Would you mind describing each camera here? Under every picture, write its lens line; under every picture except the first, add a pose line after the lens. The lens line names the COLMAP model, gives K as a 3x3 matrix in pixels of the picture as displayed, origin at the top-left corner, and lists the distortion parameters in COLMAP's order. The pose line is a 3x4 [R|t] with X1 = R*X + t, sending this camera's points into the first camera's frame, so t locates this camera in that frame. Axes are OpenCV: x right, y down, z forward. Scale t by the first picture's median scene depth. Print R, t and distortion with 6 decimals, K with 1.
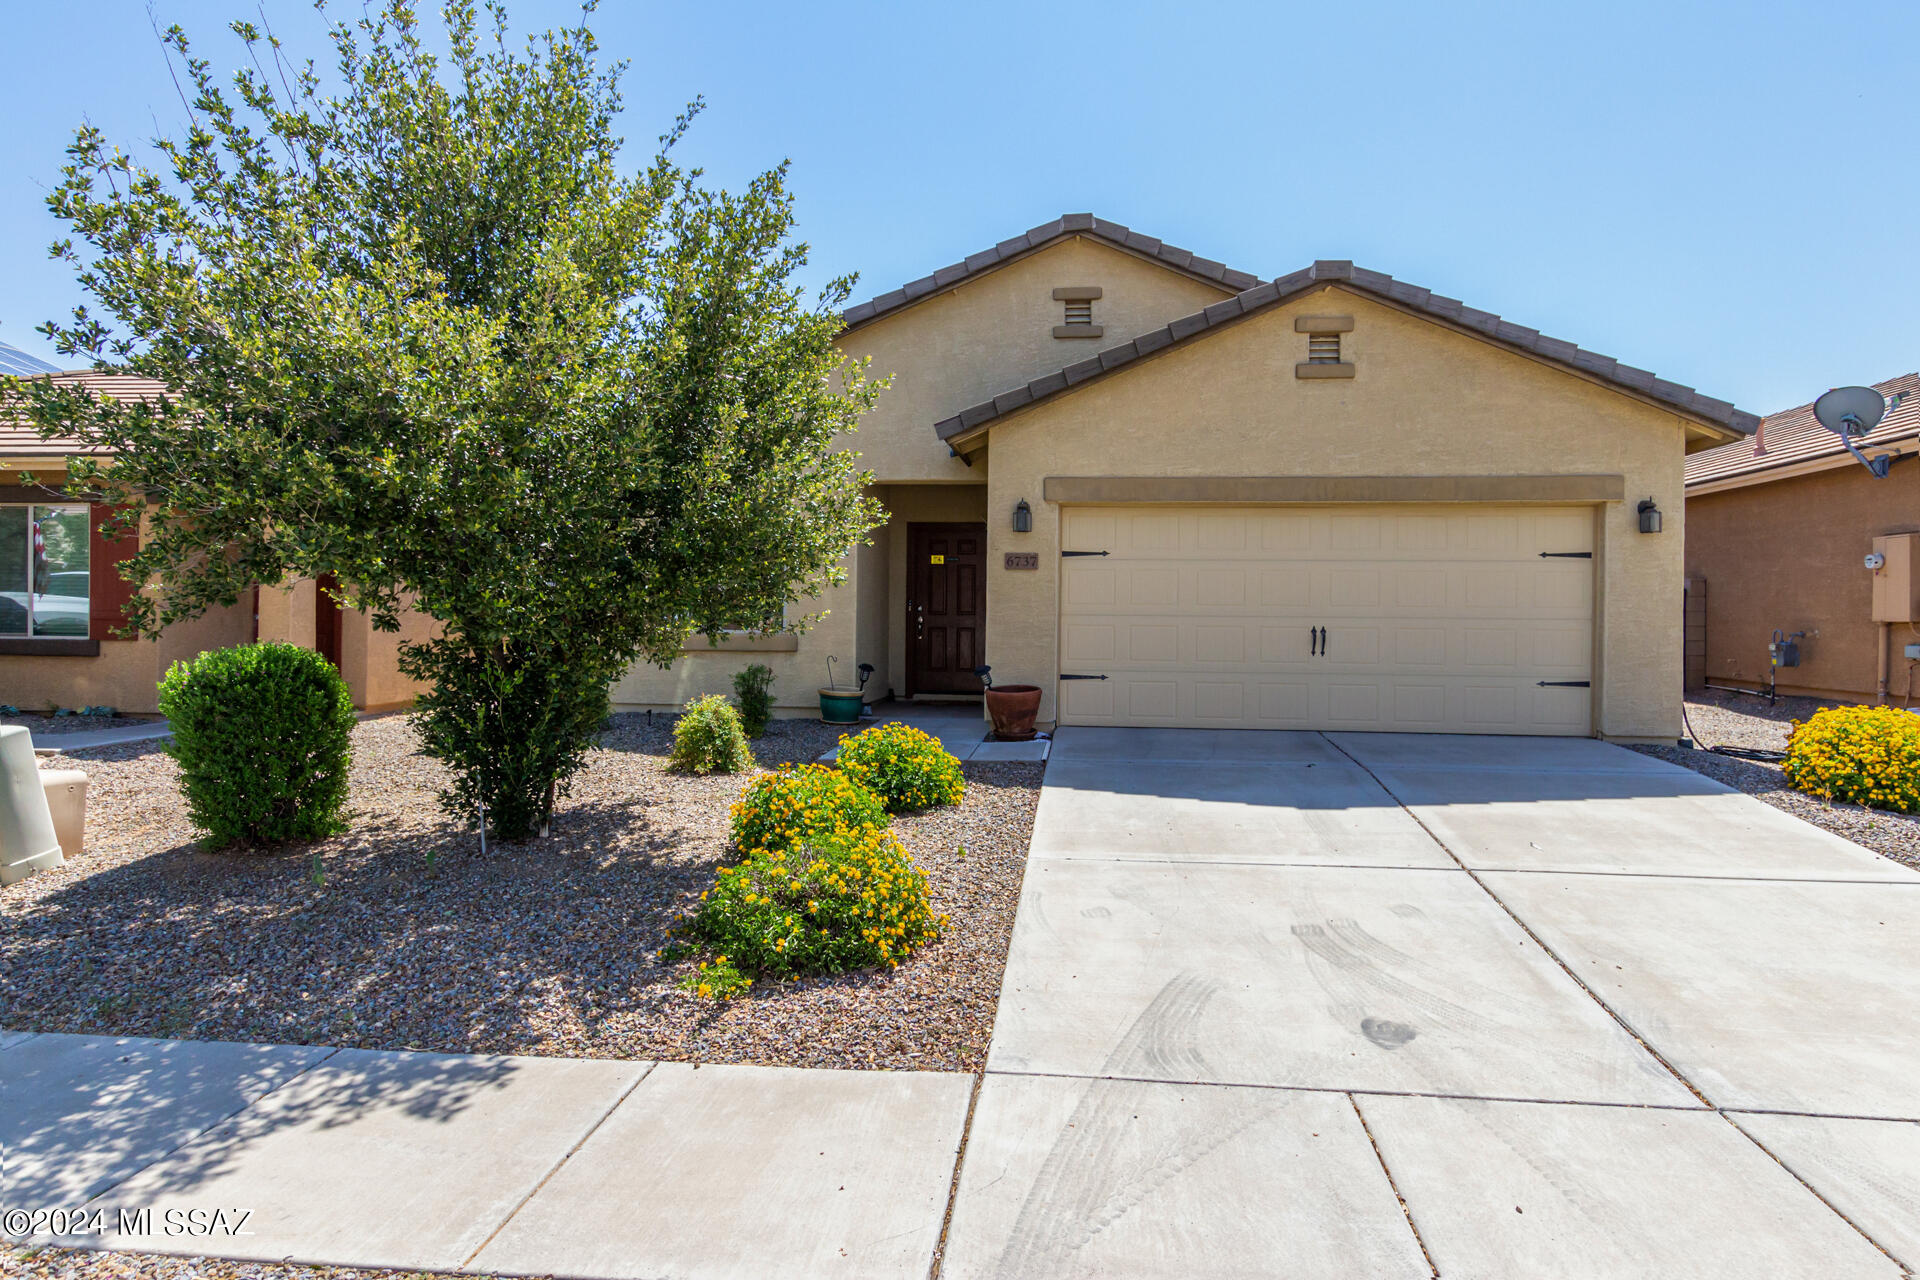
lens RADIAL K [[1059.1, 0, 944.6], [0, 1059.1, 599.0], [0, 0, 1]] dist [0.011507, -0.001500]
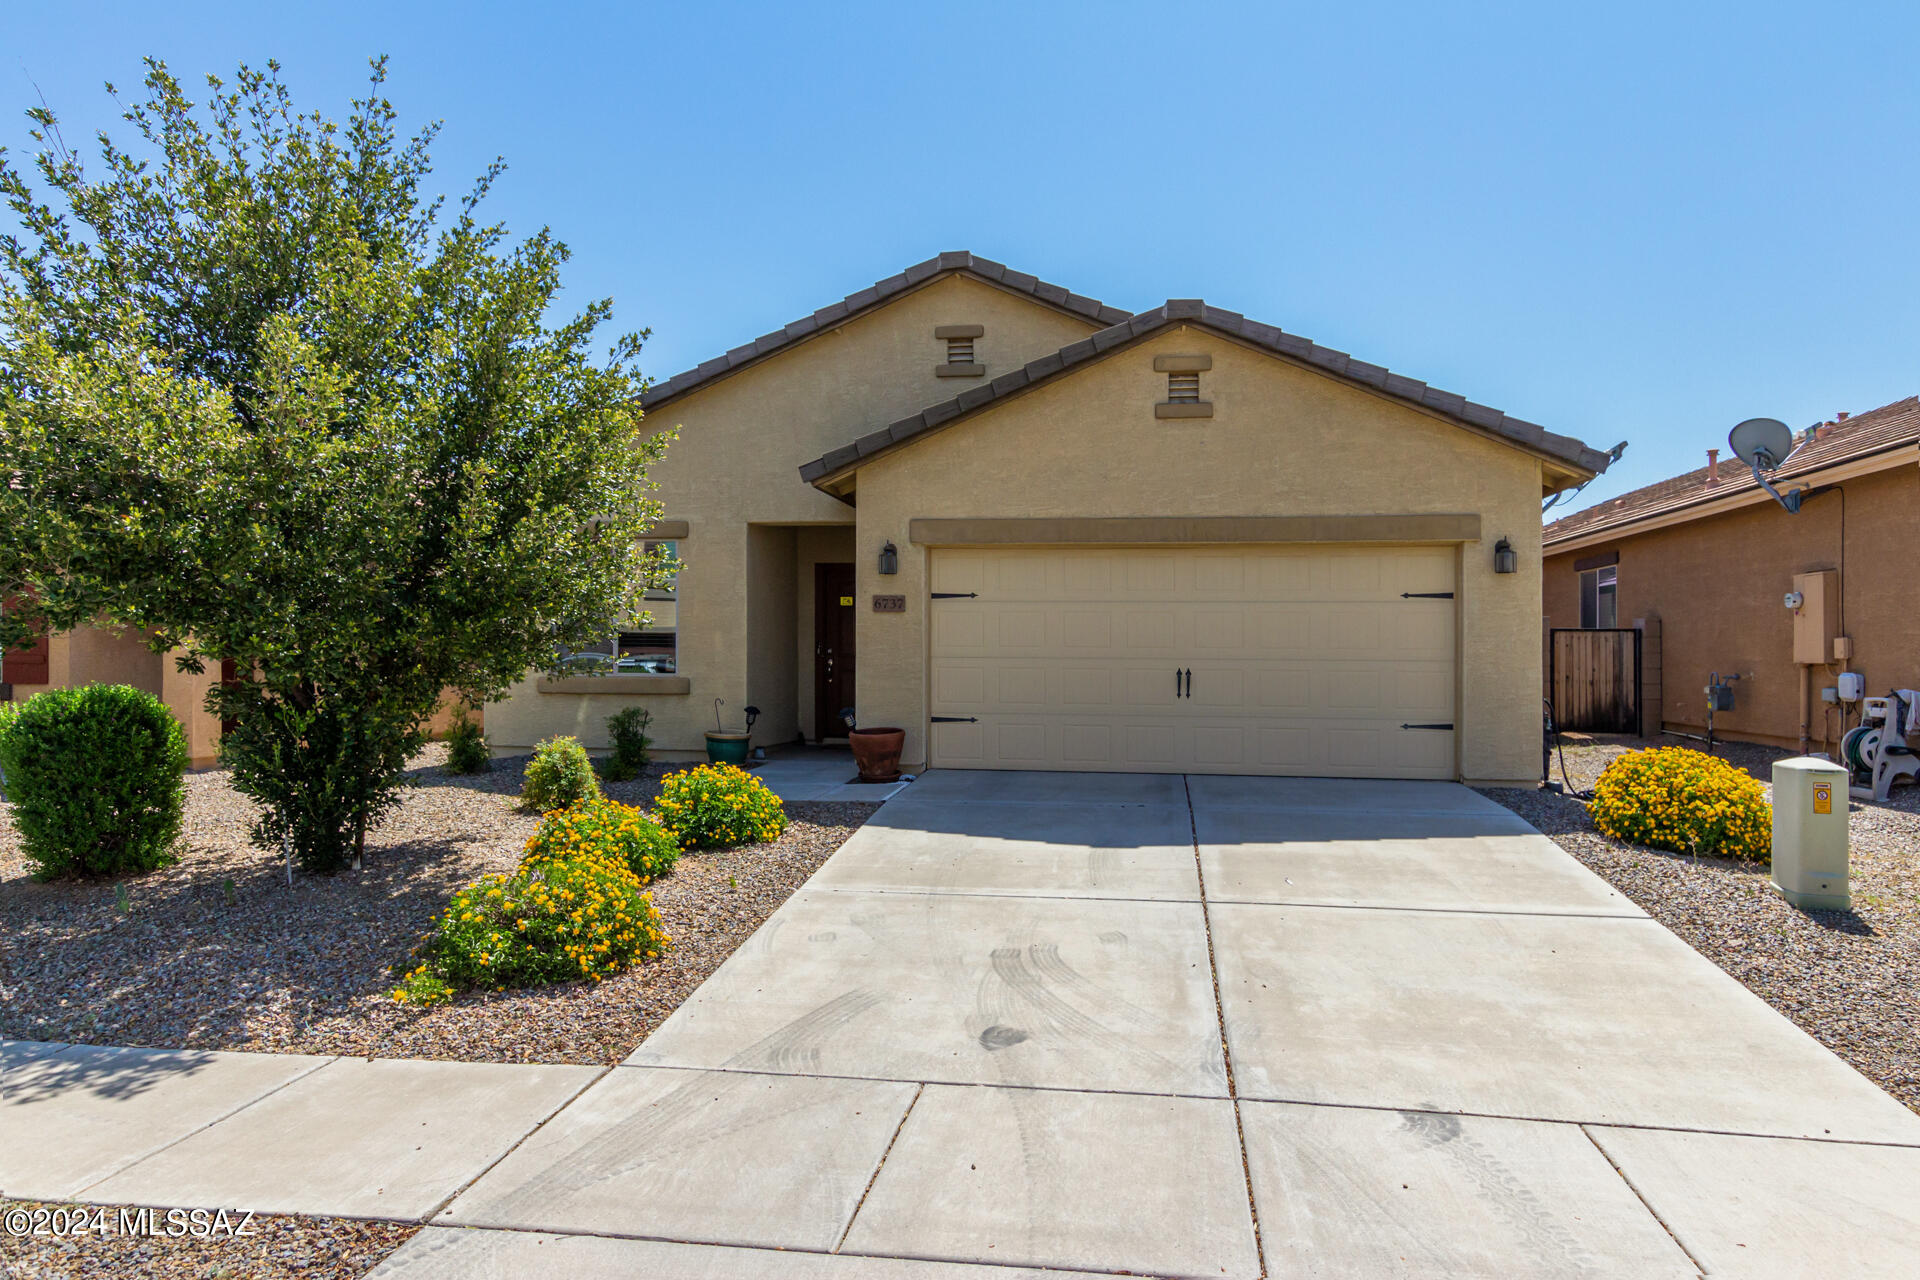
lens RADIAL K [[1153.8, 0, 960.5], [0, 1153.8, 644.8], [0, 0, 1]] dist [0.029535, -0.012009]
pose [[0.999170, -0.001749, -0.040687, 0.263209], [0.001912, 0.999990, 0.003985, -0.001253], [0.040680, -0.004059, 0.999164, -0.120775]]
